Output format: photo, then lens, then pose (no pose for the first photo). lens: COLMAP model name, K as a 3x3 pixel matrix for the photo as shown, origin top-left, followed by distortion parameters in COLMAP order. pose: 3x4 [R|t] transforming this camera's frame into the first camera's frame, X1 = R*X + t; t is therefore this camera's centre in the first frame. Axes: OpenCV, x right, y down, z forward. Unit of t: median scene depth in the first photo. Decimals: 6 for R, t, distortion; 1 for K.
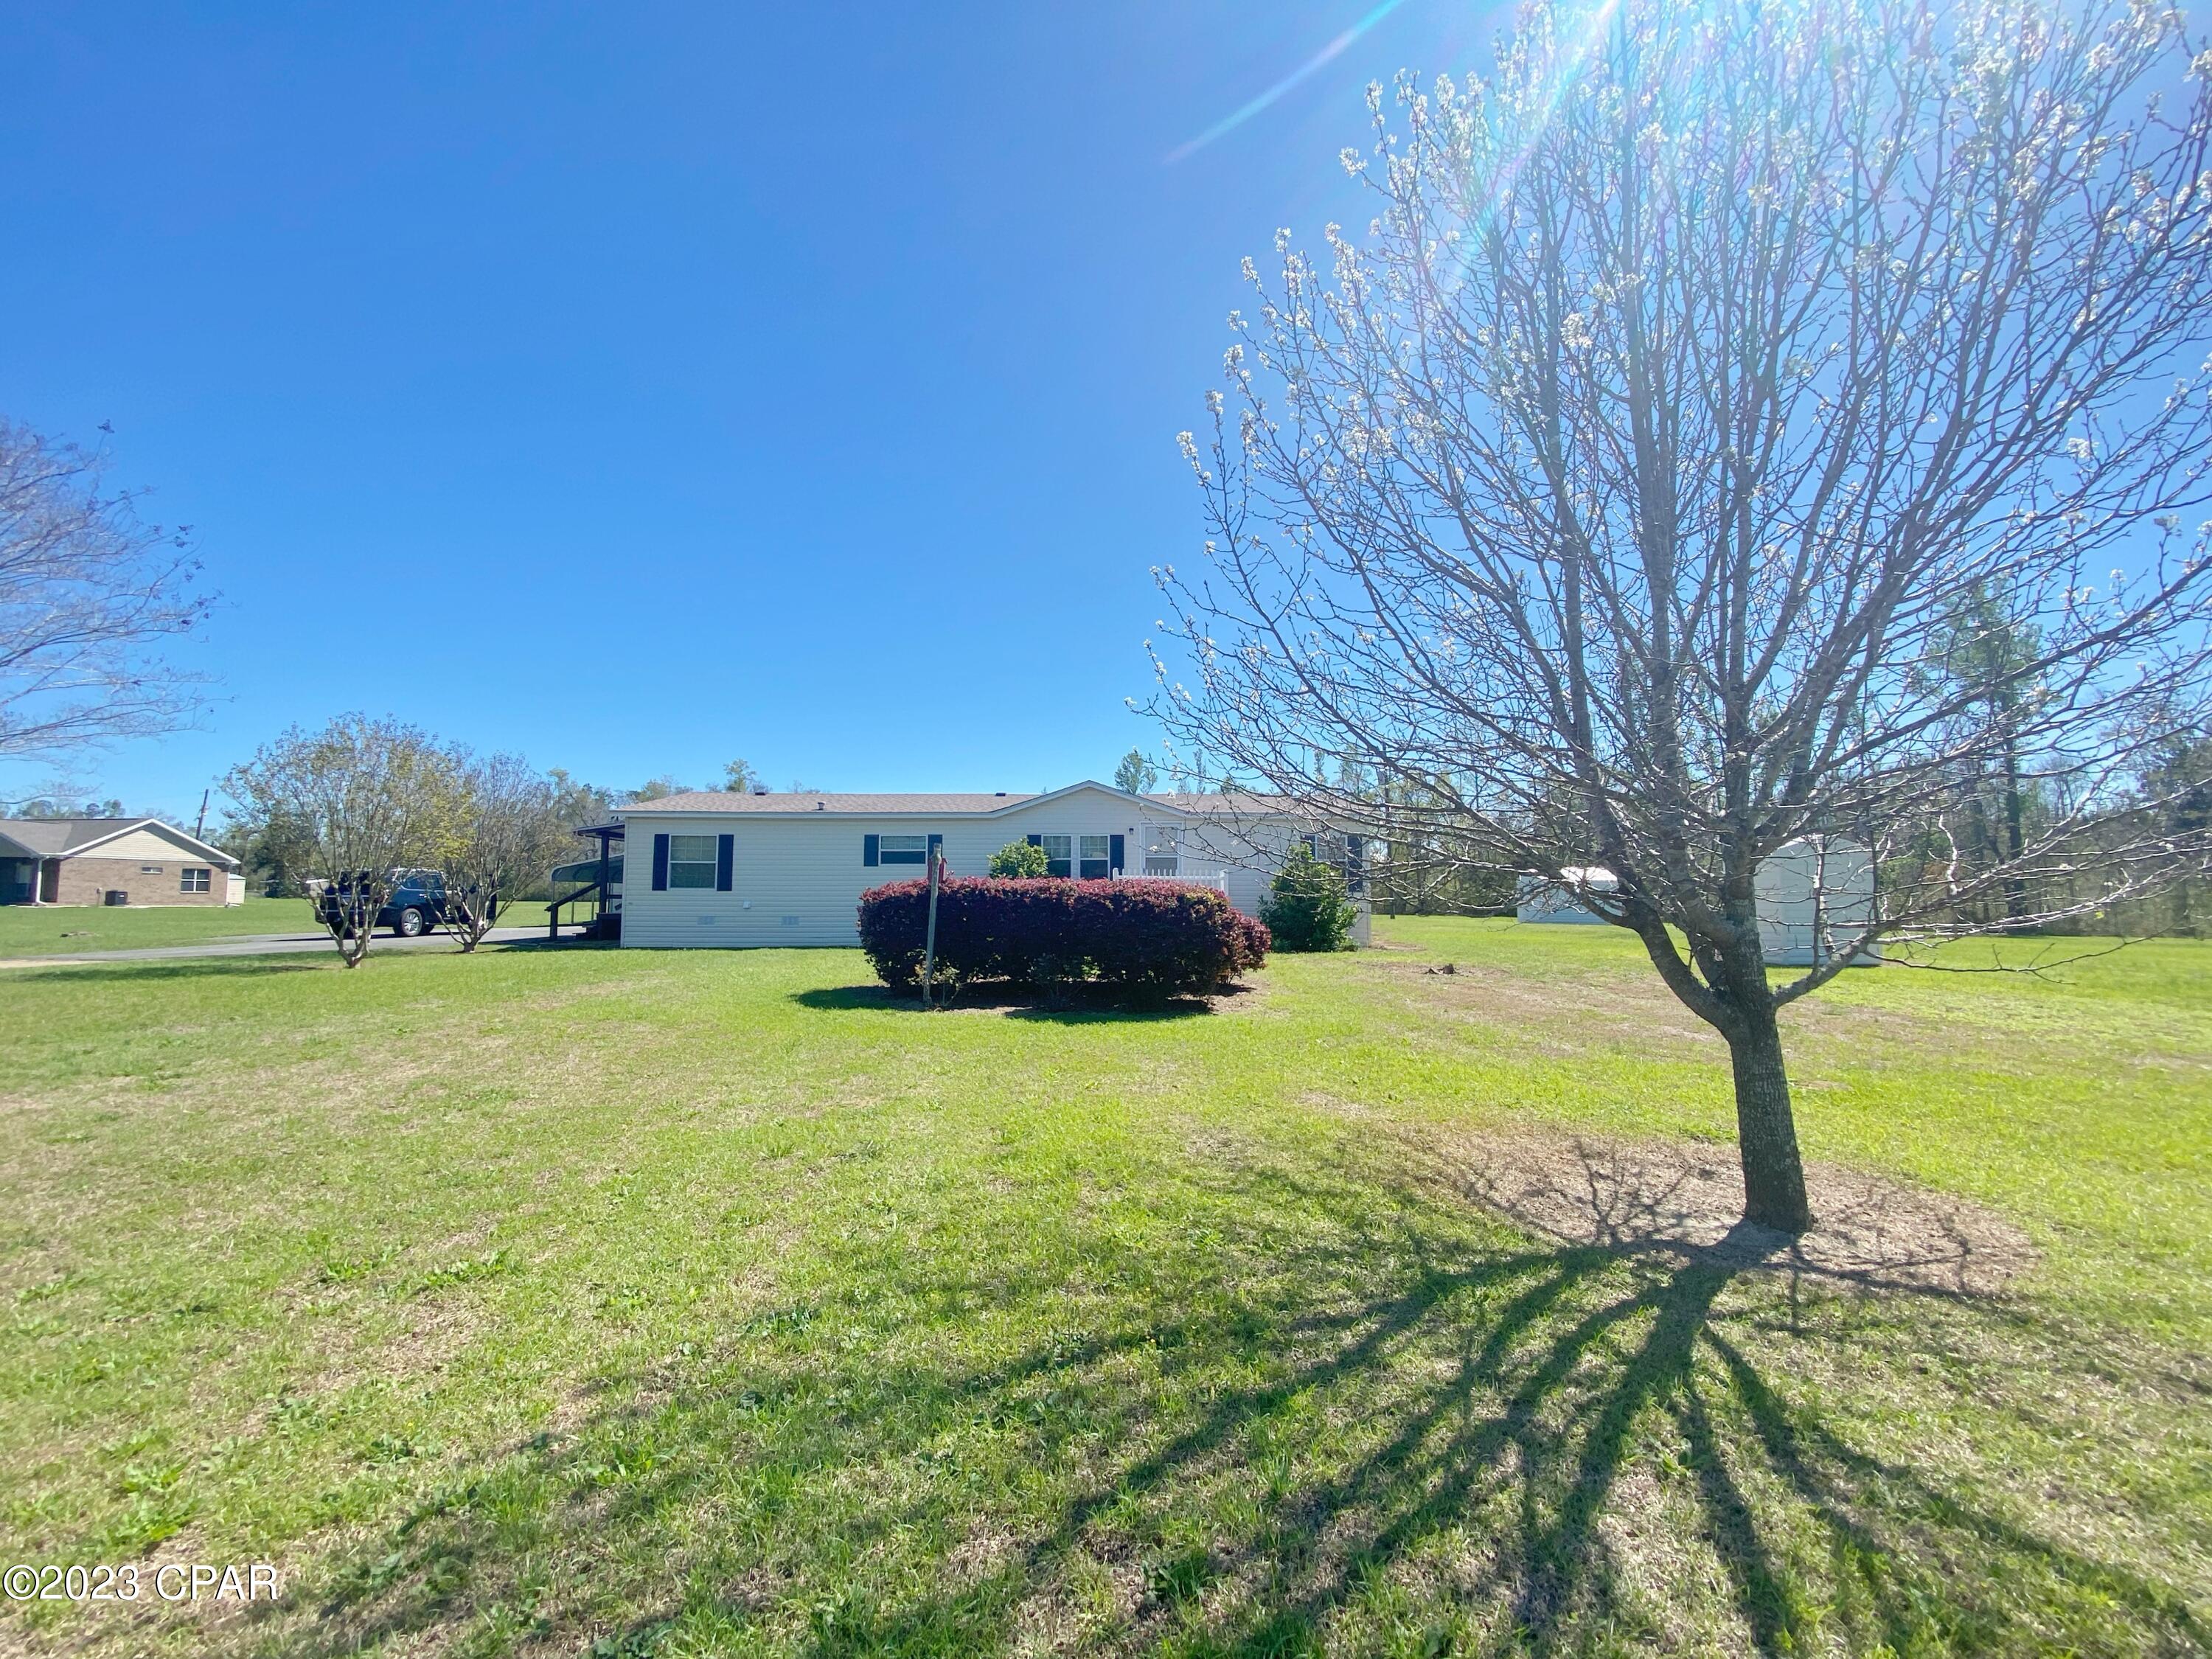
lens RADIAL K [[884.2, 0, 1088.7], [0, 884.2, 823.2], [0, 0, 1]] dist [-0.010998, -0.000338]
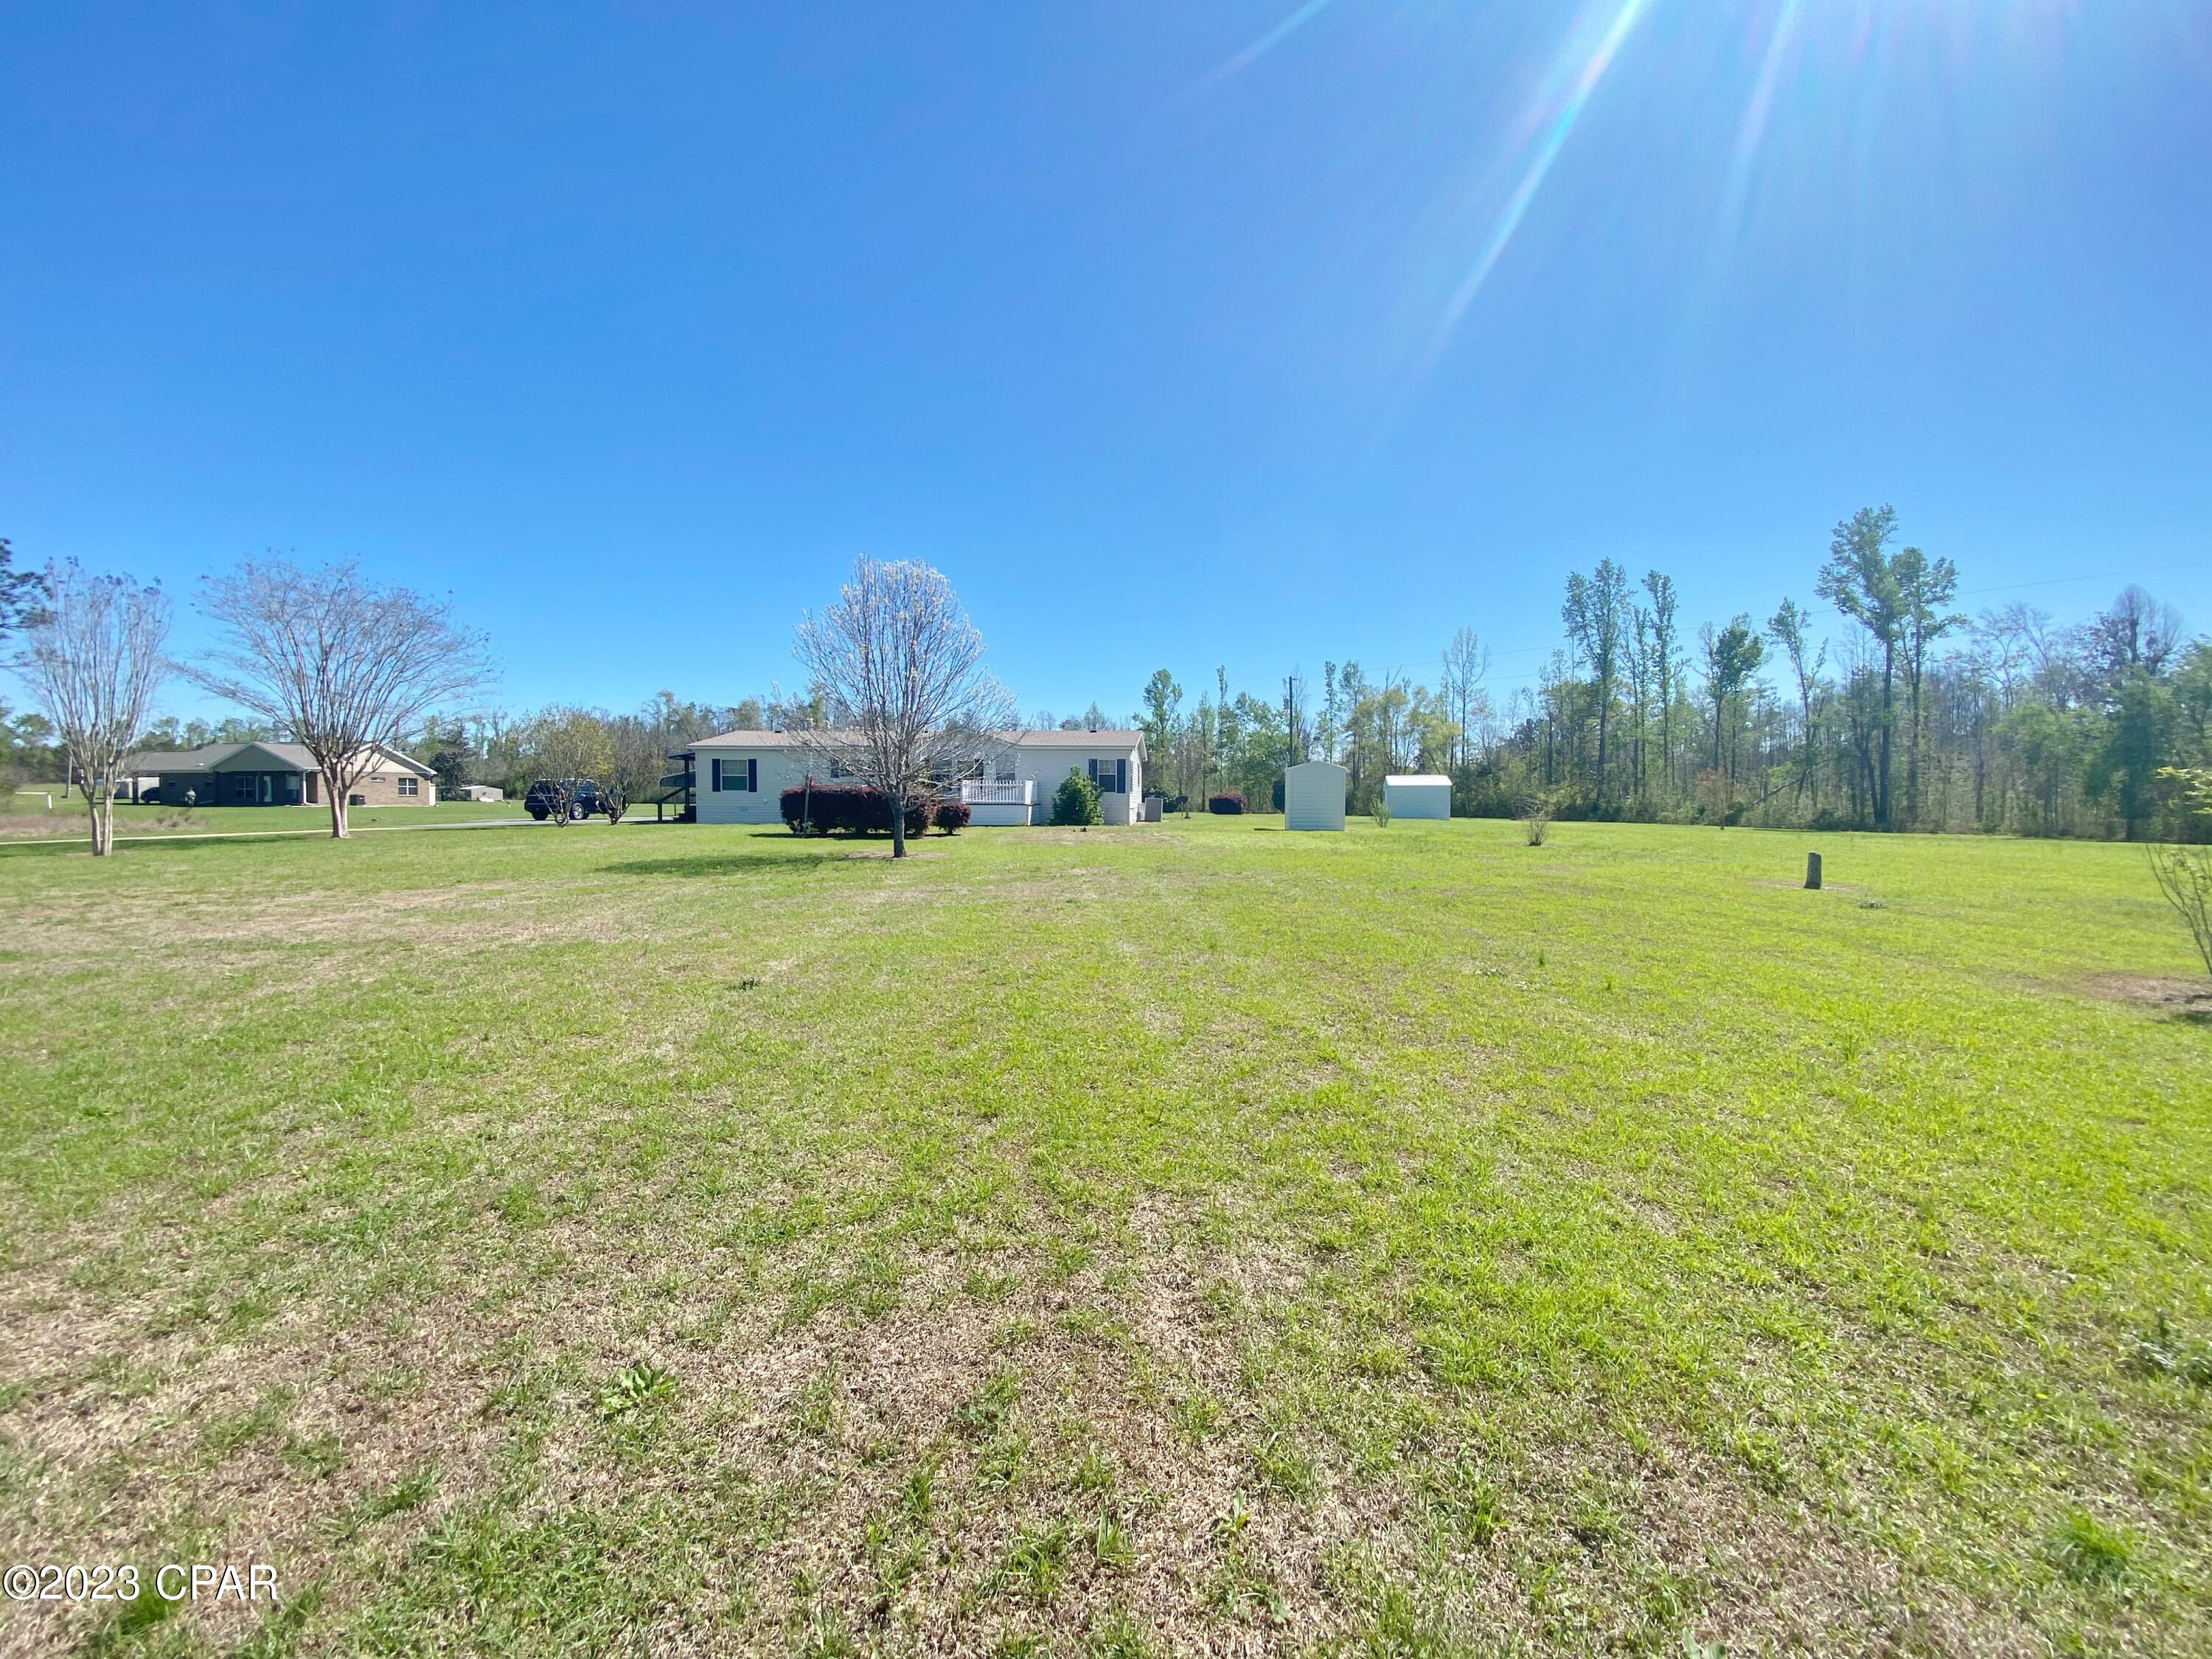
lens RADIAL K [[884.2, 0, 1112.5], [0, 884.2, 820.8], [0, 0, 1]] dist [-0.010998, -0.000338]
pose [[0.996644, 0.001540, -0.081849, 0.374265], [0.007059, 0.994483, 0.104660, -0.036818], [0.081558, -0.104886, 0.991134, -0.571328]]
